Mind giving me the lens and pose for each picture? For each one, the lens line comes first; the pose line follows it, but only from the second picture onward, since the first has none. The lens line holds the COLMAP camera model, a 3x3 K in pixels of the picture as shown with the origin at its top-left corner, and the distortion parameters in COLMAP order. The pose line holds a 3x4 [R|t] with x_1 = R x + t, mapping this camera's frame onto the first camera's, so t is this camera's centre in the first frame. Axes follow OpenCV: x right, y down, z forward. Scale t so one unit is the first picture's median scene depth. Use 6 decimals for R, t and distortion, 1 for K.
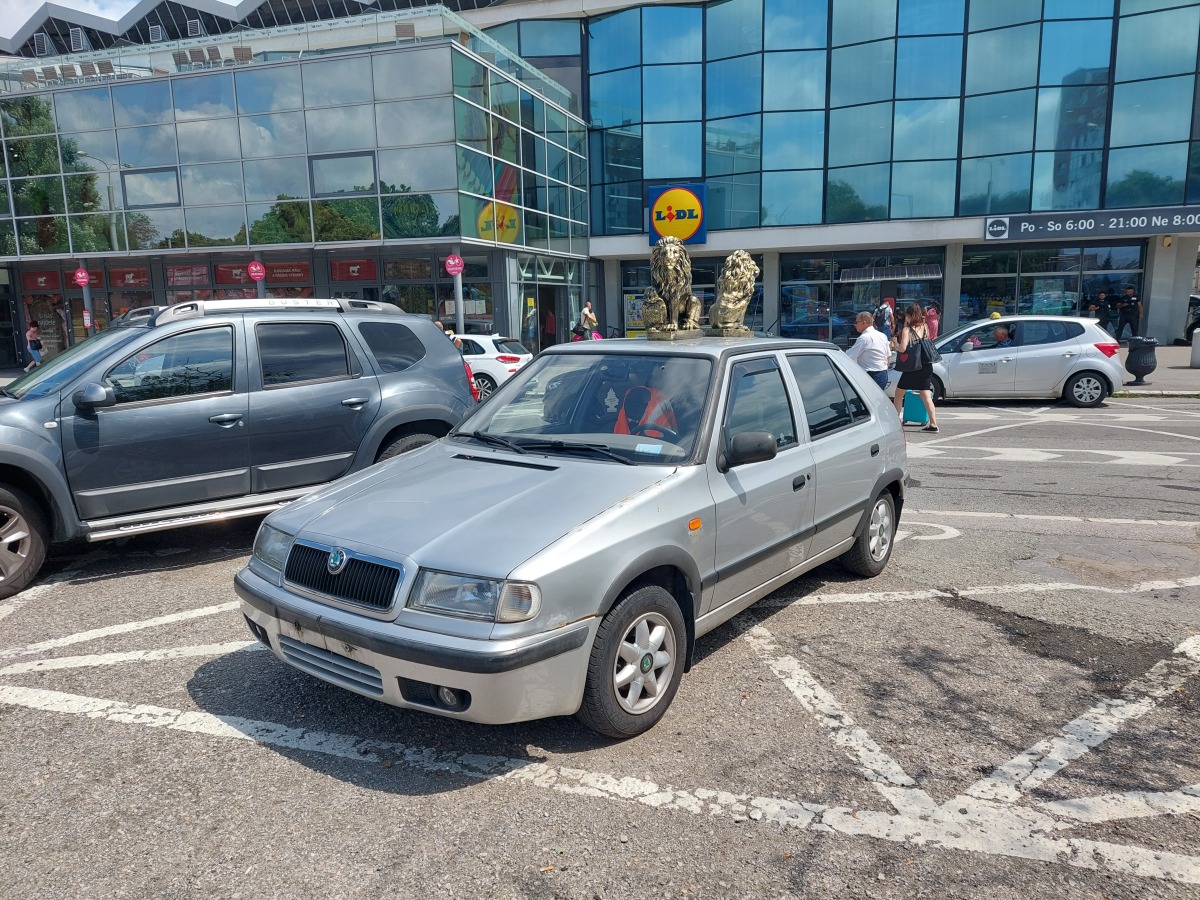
lens RADIAL K [[861.6, 0, 596.1], [0, 861.6, 463.2], [0, 0, 1]] dist [0.071904, -0.070463]
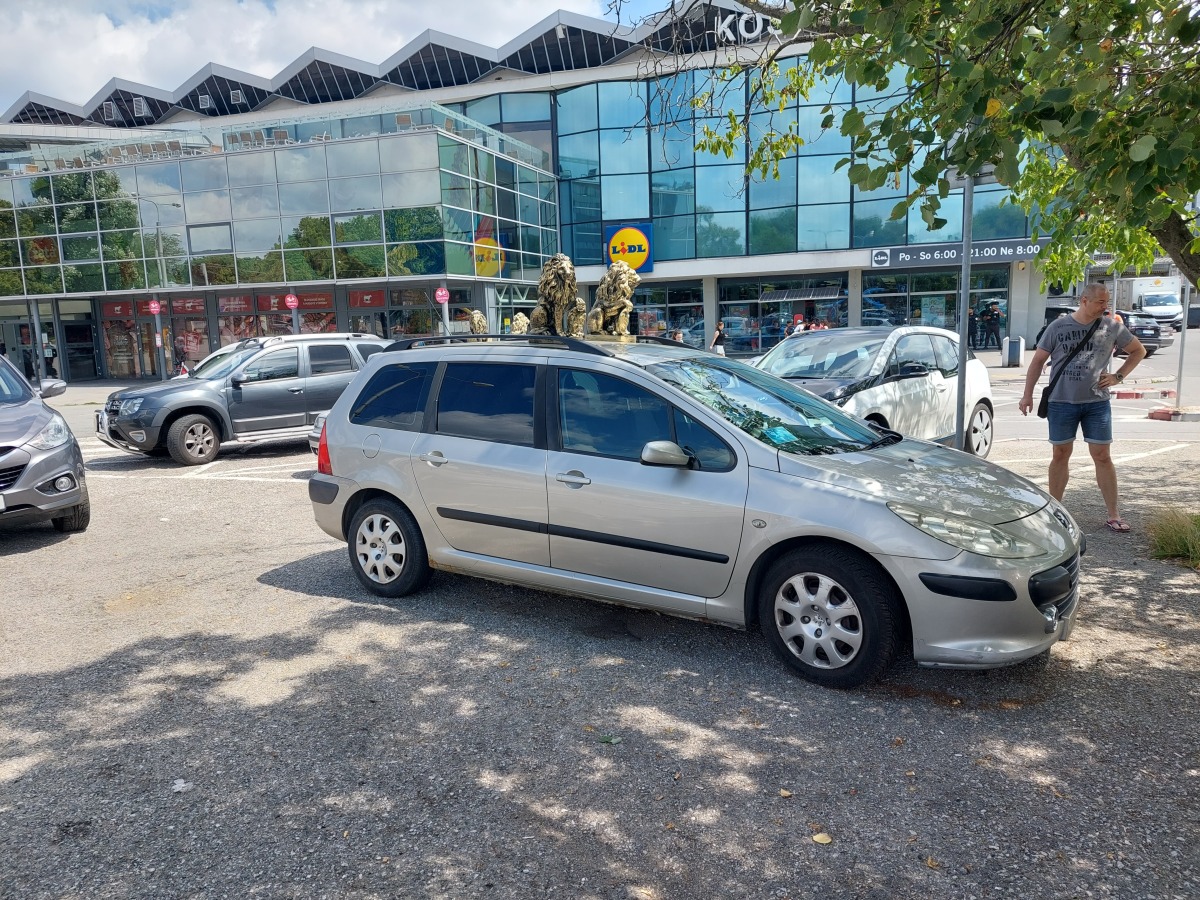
lens RADIAL K [[836.4, 0, 600.0], [0, 836.4, 450.0], [0, 0, 1]] dist [0.099217, -0.141280]
pose [[0.999865, -0.011547, -0.011669, 0.075601], [0.011267, 0.999655, -0.023731, 0.033046], [0.011939, 0.023596, 0.999650, -0.230390]]
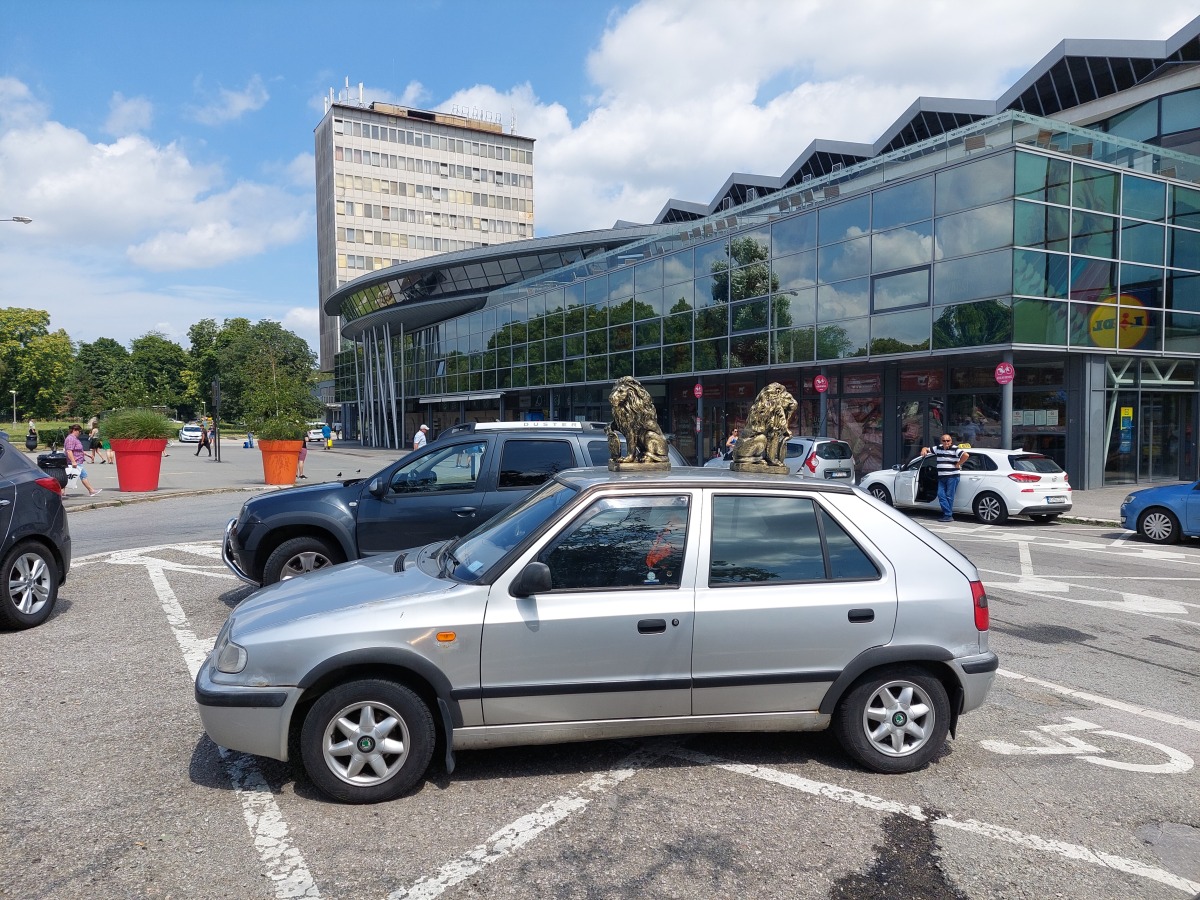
lens RADIAL K [[861.6, 0, 596.1], [0, 861.6, 463.2], [0, 0, 1]] dist [0.071904, -0.070463]
pose [[0.730108, 0.051358, -0.681399, 0.138418], [-0.130620, 0.989274, -0.065394, -0.014335], [0.670732, 0.136749, 0.728985, 0.037053]]
